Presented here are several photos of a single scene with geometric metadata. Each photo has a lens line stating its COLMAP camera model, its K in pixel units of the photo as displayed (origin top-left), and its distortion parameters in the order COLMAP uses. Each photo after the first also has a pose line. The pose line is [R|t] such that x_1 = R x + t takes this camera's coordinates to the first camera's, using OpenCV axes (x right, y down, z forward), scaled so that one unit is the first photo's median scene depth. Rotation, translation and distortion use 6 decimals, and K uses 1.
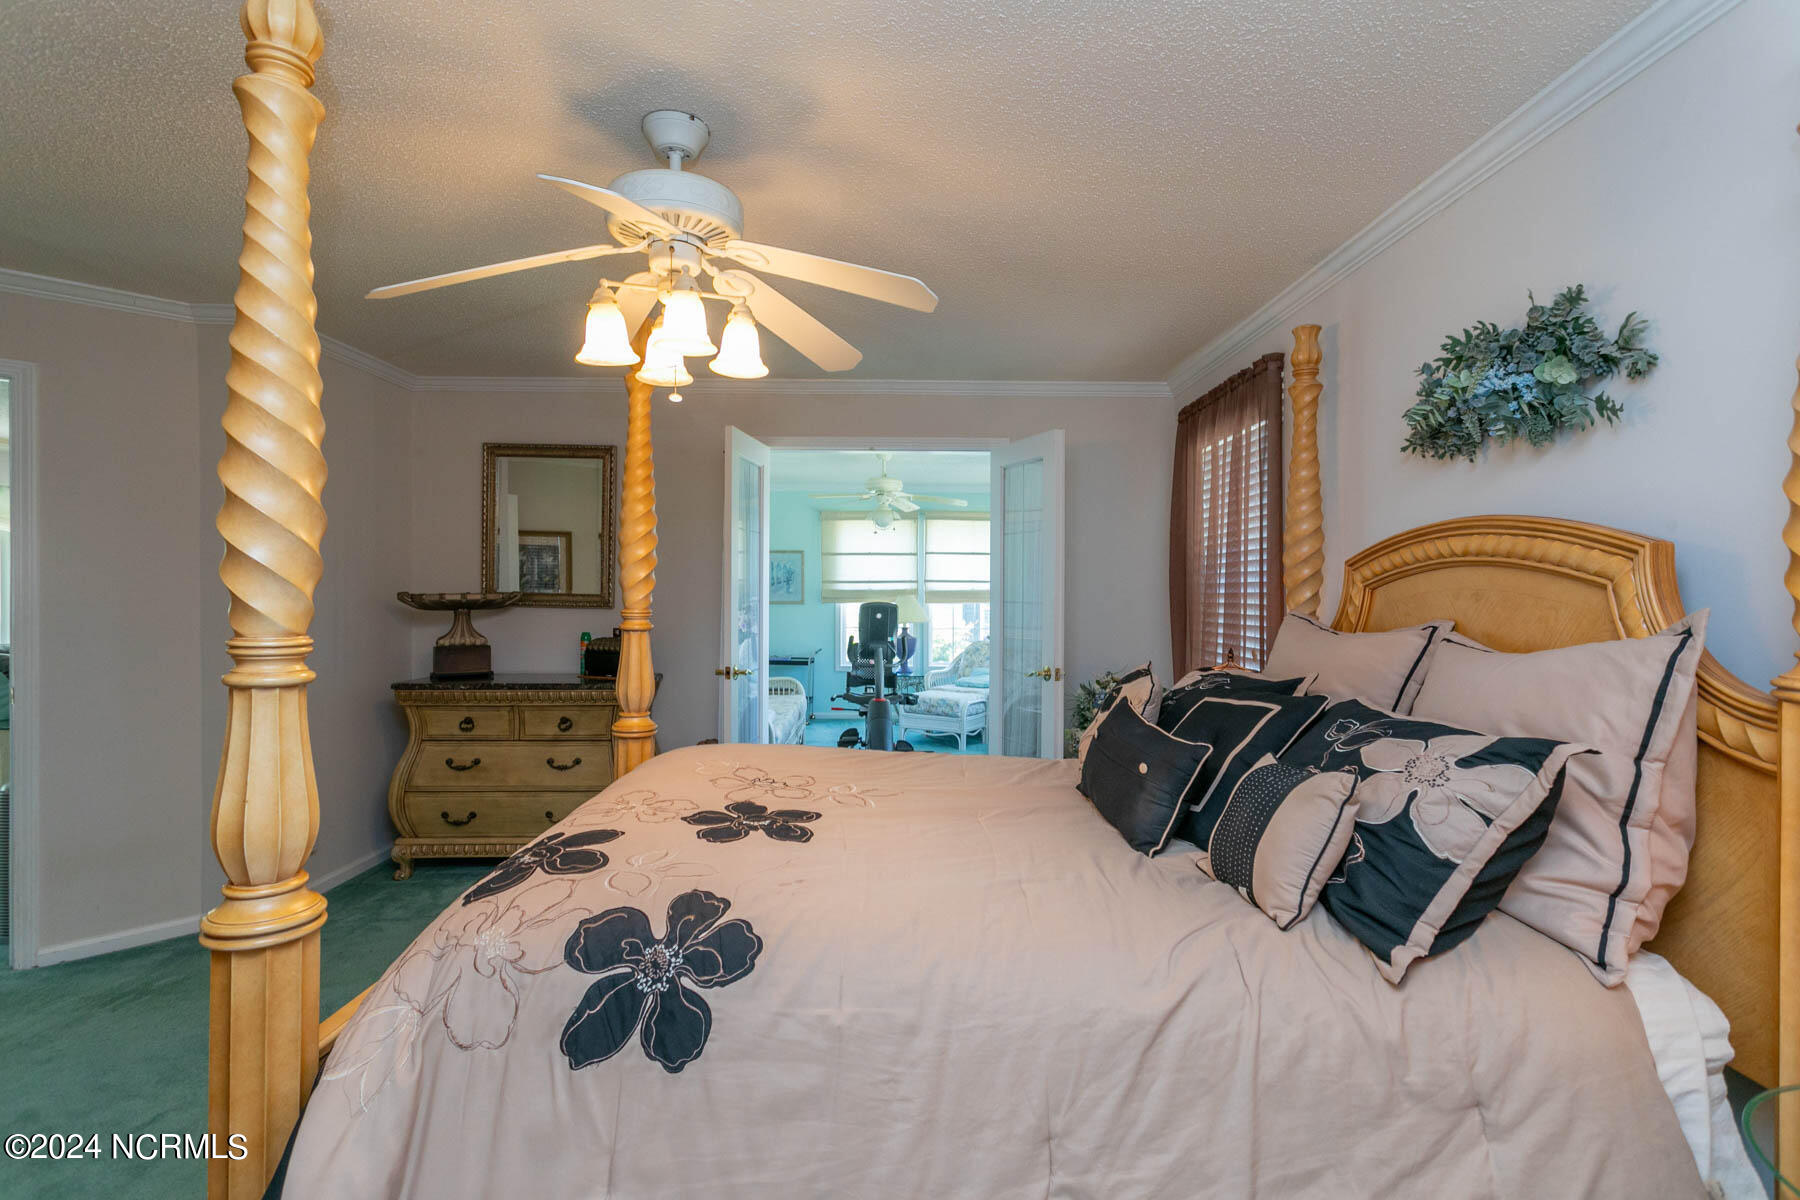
lens RADIAL K [[850.0, 0, 901.6], [0, 850.0, 594.7], [0, 0, 1]] dist [0.001548, -0.000160]
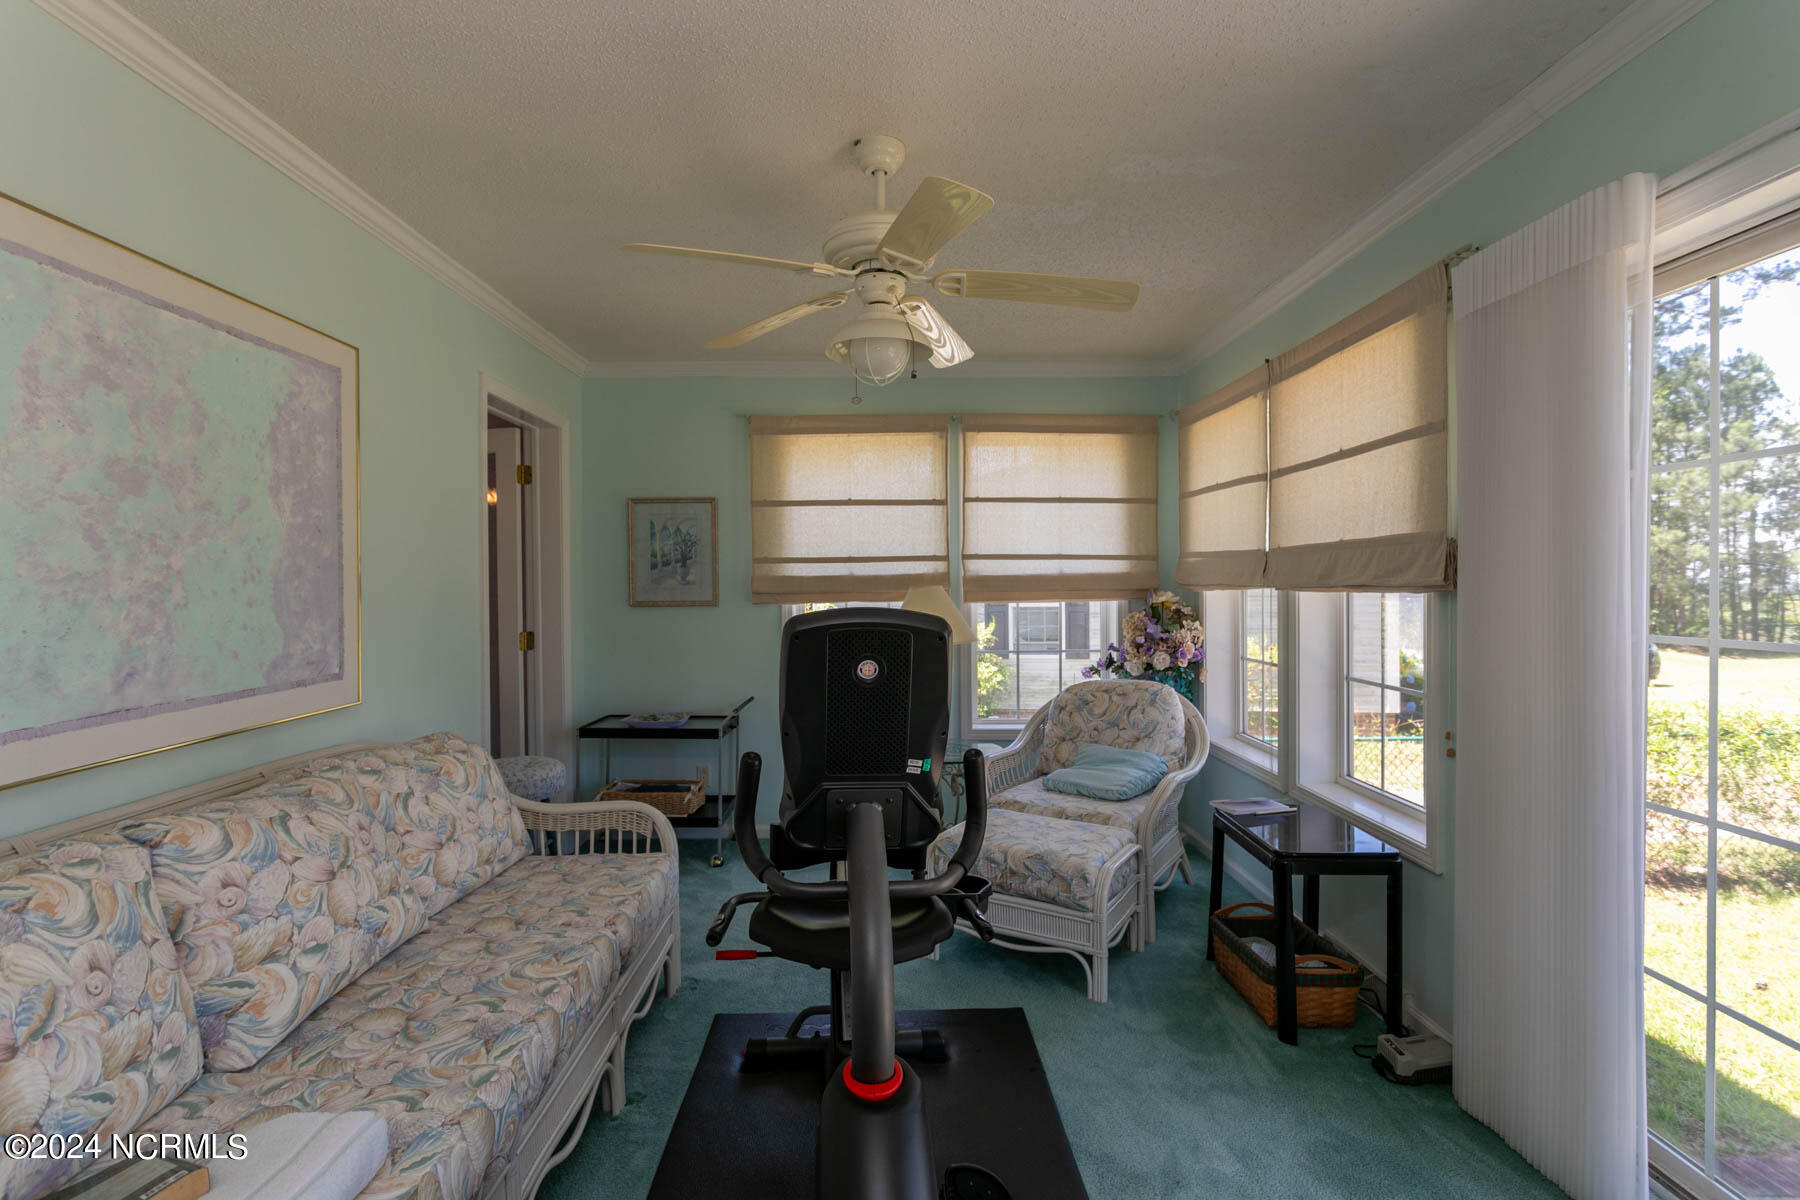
lens RADIAL K [[850.0, 0, 899.0], [0, 850.0, 602.2], [0, 0, 1]] dist [0.001548, -0.000160]
pose [[0.999951, -0.007685, 0.006229, -0.012551], [0.007650, 0.999956, 0.005498, 0.006993], [-0.006271, -0.005450, 0.999965, 0.518777]]
